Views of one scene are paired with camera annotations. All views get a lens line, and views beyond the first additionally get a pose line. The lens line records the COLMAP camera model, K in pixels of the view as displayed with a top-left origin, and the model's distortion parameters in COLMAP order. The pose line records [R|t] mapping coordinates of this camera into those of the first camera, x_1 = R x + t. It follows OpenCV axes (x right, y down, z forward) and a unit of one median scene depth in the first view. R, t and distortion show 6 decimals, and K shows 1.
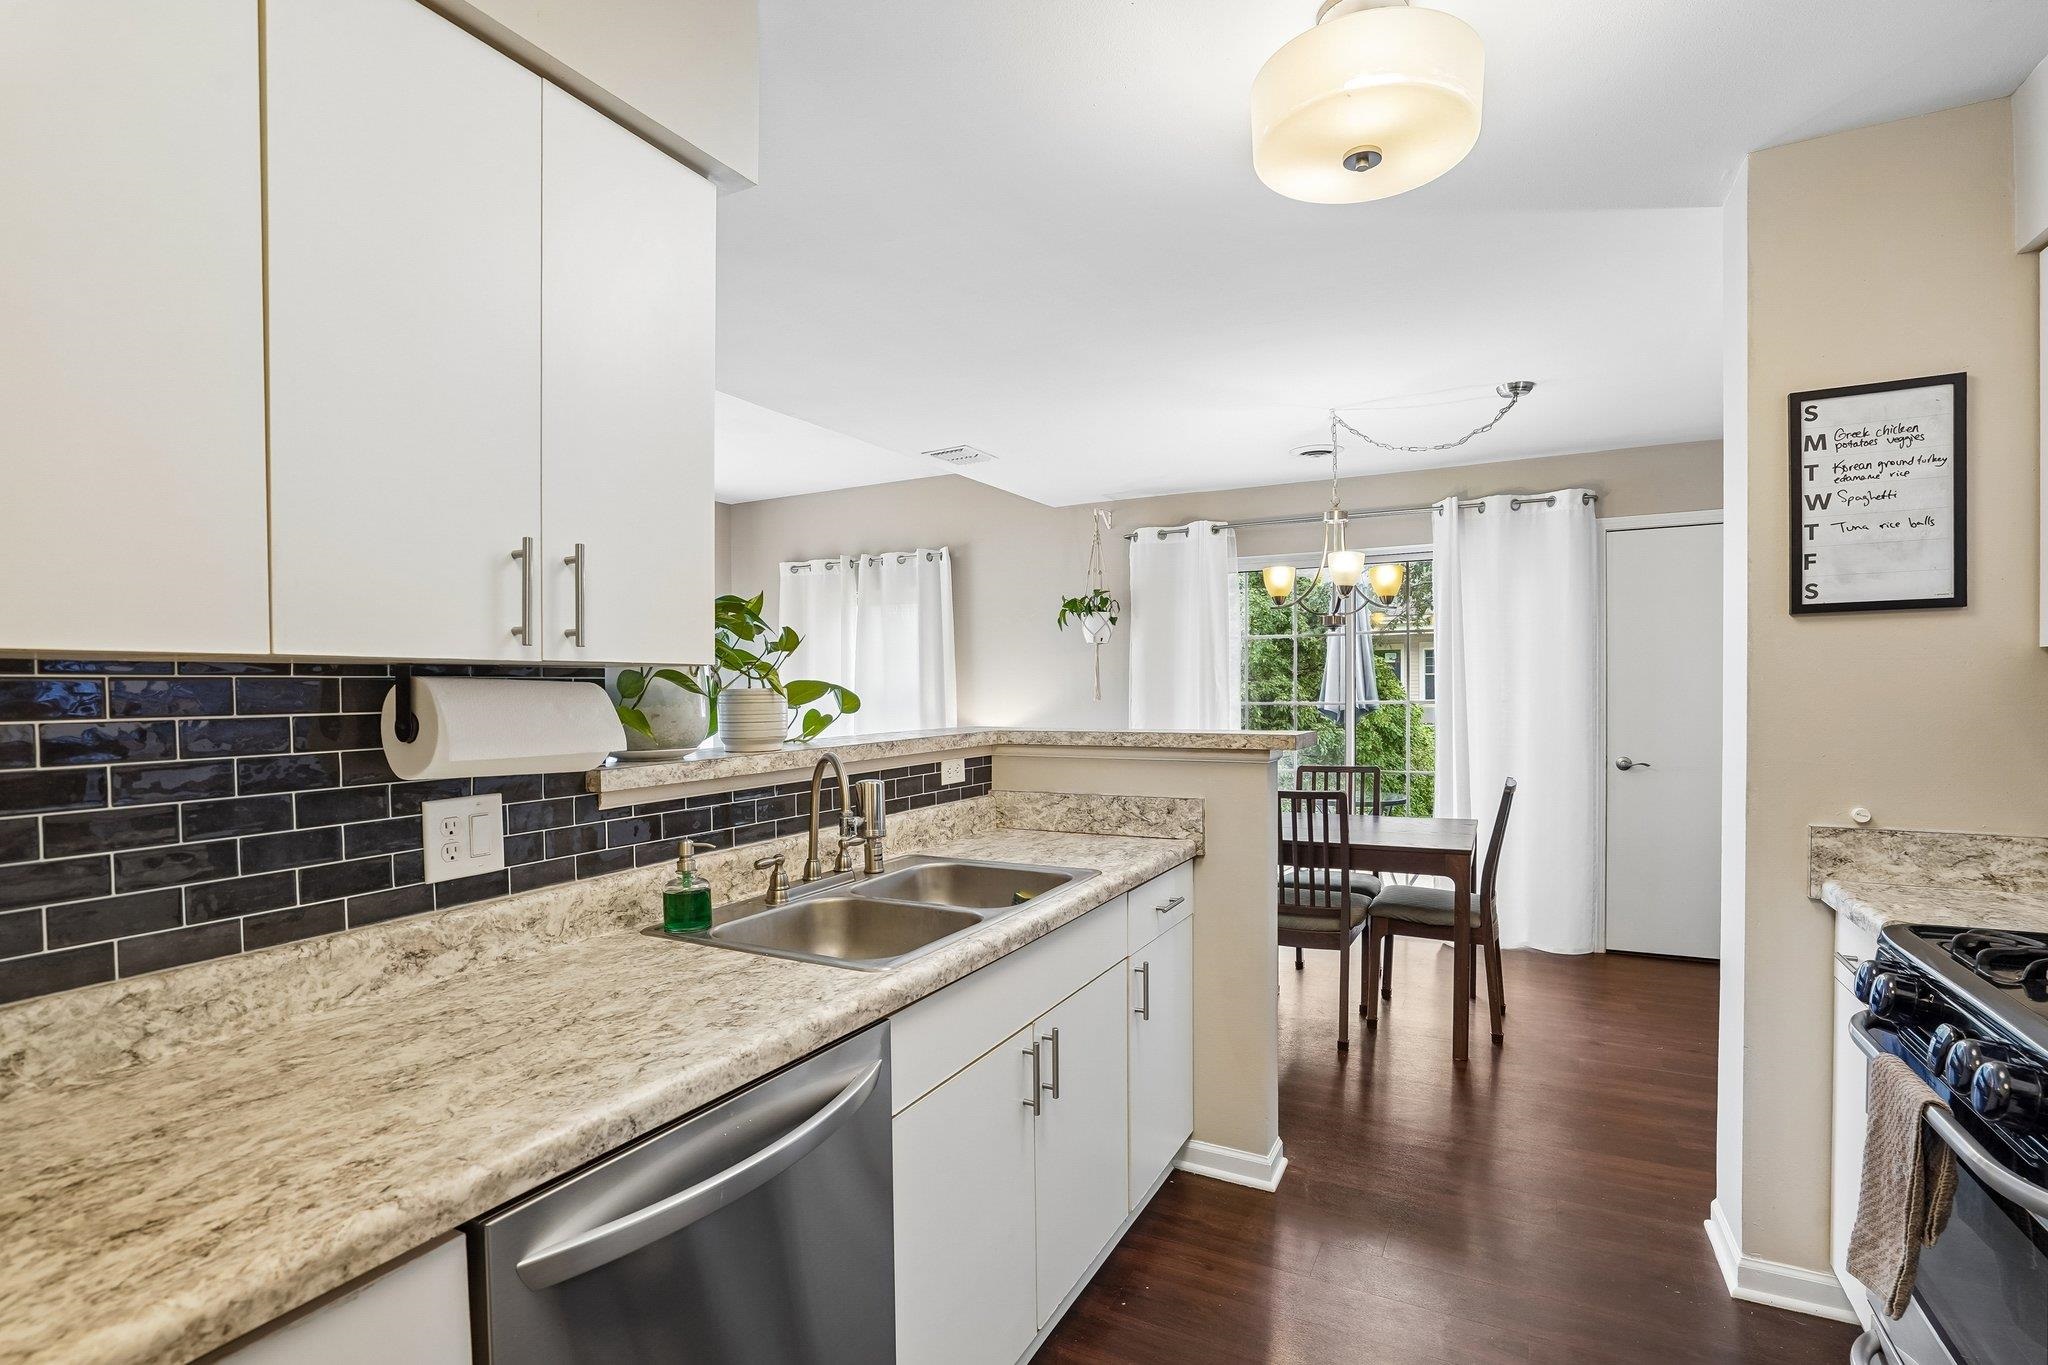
lens RADIAL K [[960.2, 0, 1024.3], [0, 960.2, 700.0], [0, 0, 1]] dist [-0.062703, 0.029995]
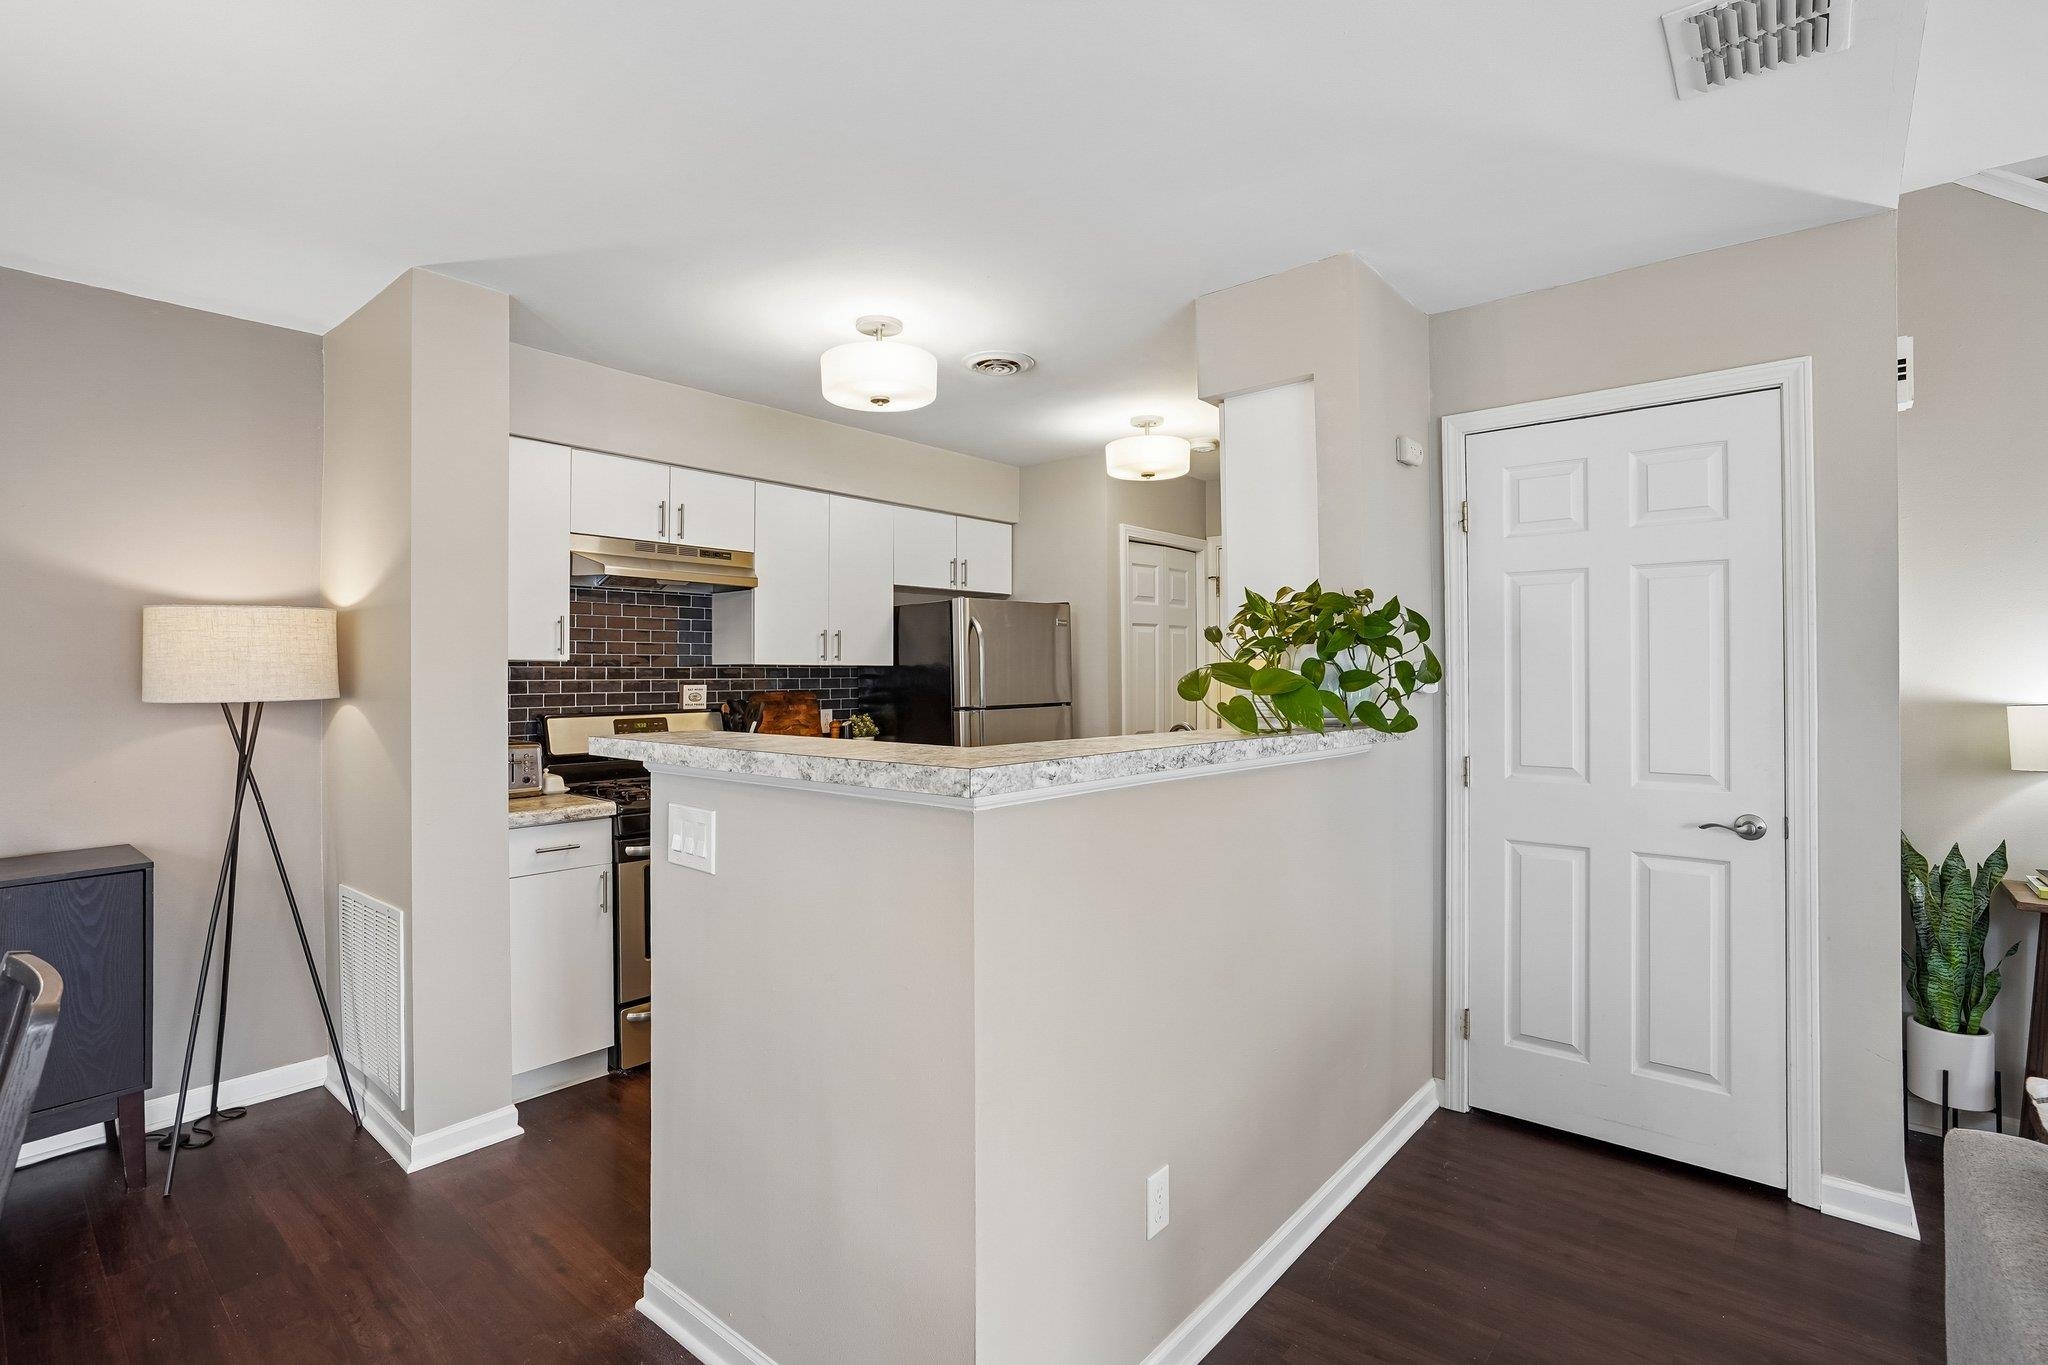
lens RADIAL K [[965.1, 0, 1024.0], [0, 965.1, 682.5], [0, 0, 1]] dist [-0.036758, 0.014024]
pose [[-0.976252, 0.012210, 0.216294, -0.272346], [0.016716, 0.999679, 0.019015, -0.028112], [-0.215992, 0.022179, -0.976143, 2.282768]]
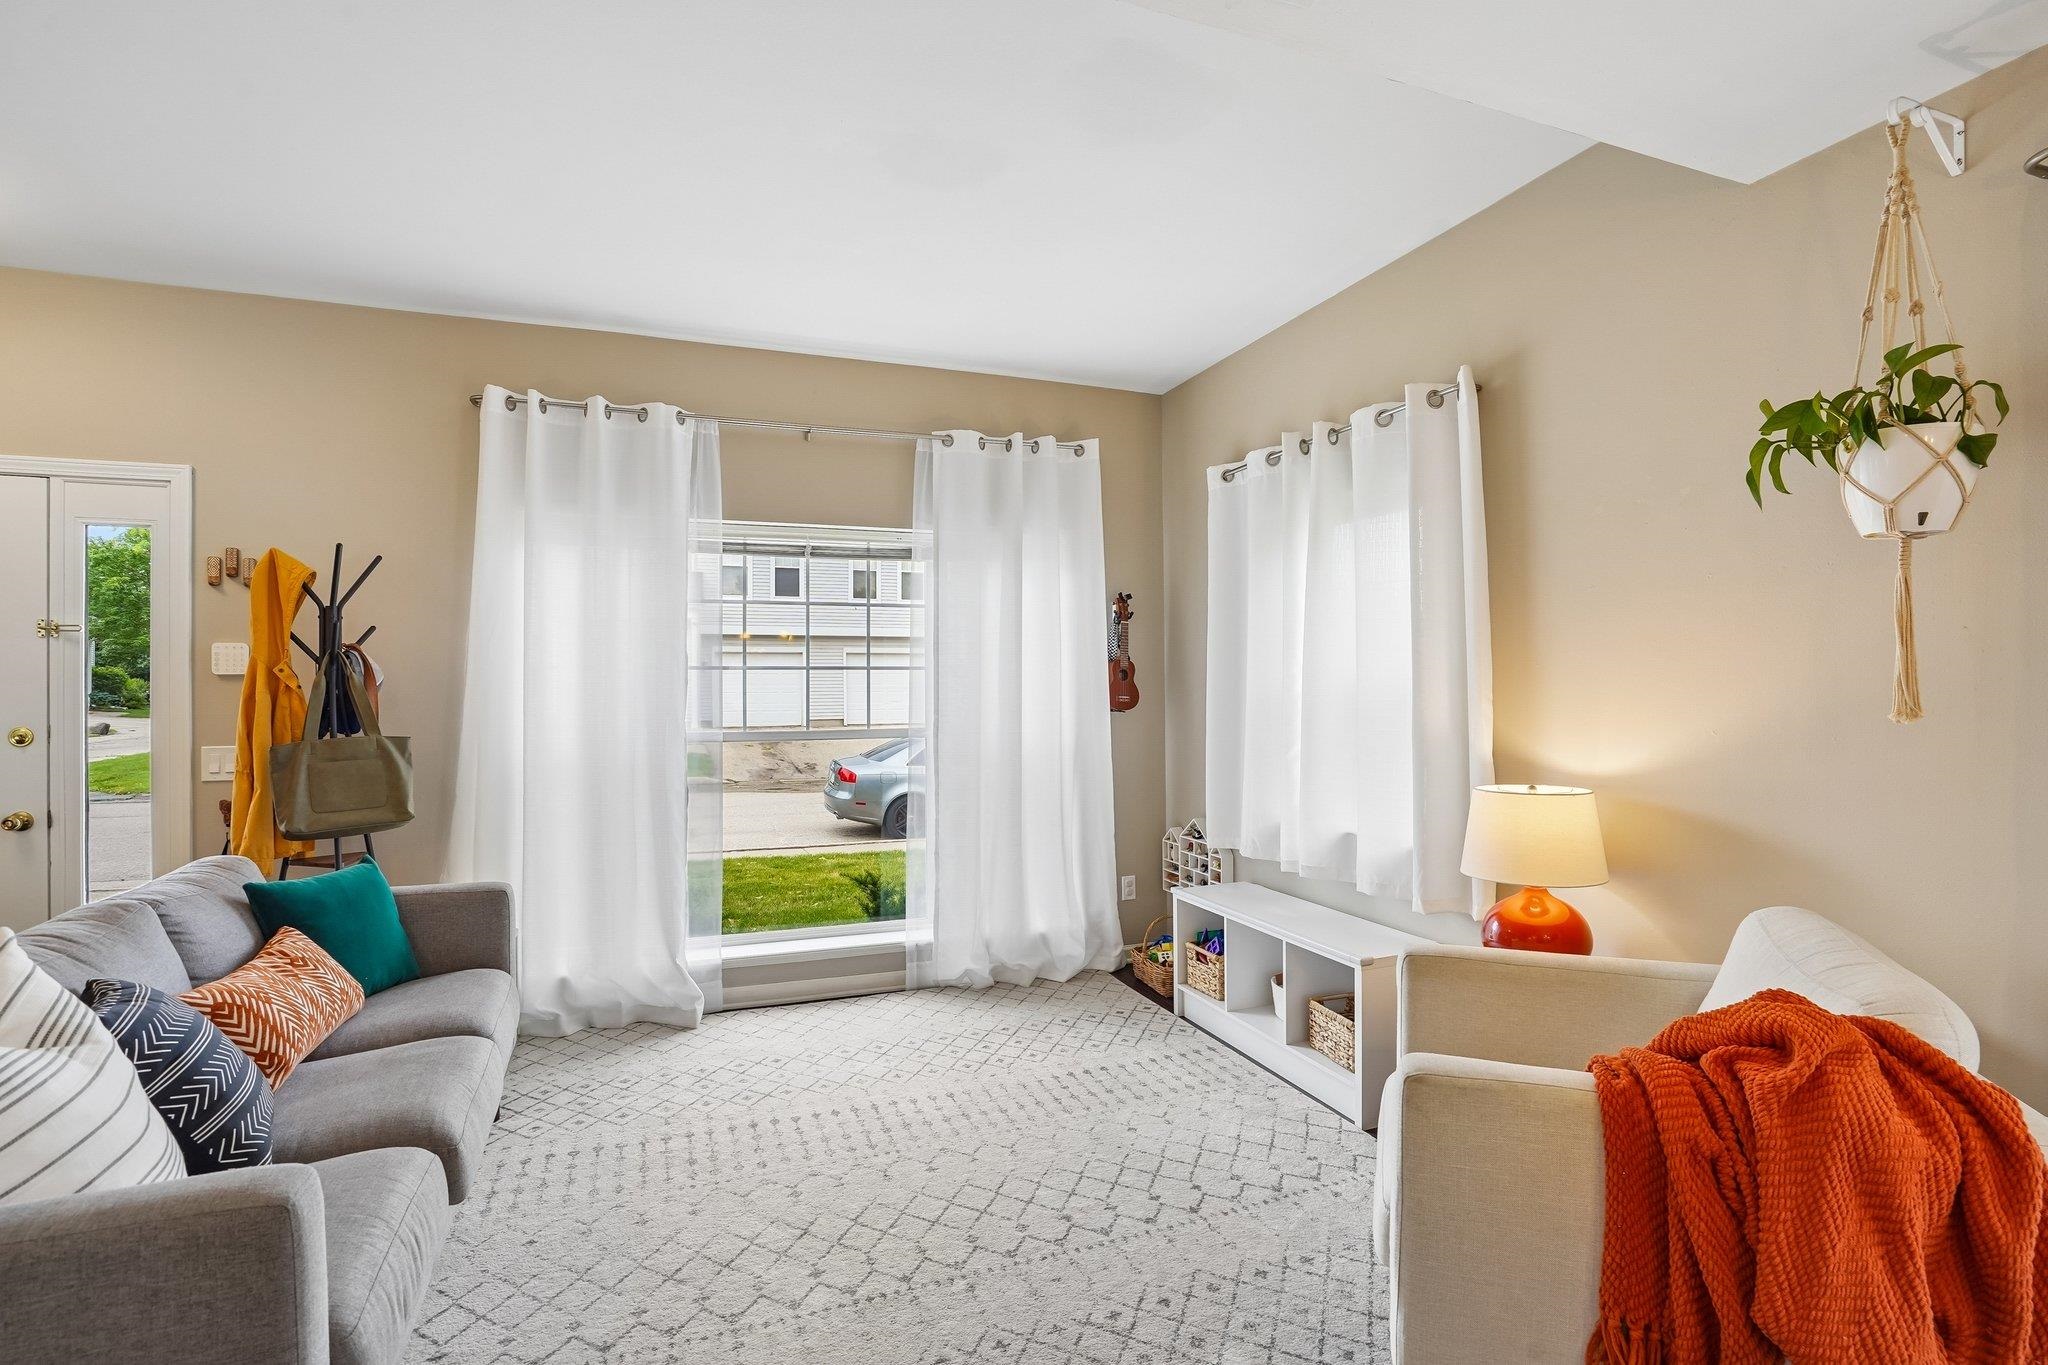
lens RADIAL K [[960.2, 0, 1024.3], [0, 960.2, 700.0], [0, 0, 1]] dist [-0.062703, 0.029995]
pose [[0.758371, 0.016851, -0.651605, 0.165406], [-0.013663, 0.999857, 0.009955, -0.015813], [0.651680, 0.001354, 0.758493, 1.699199]]
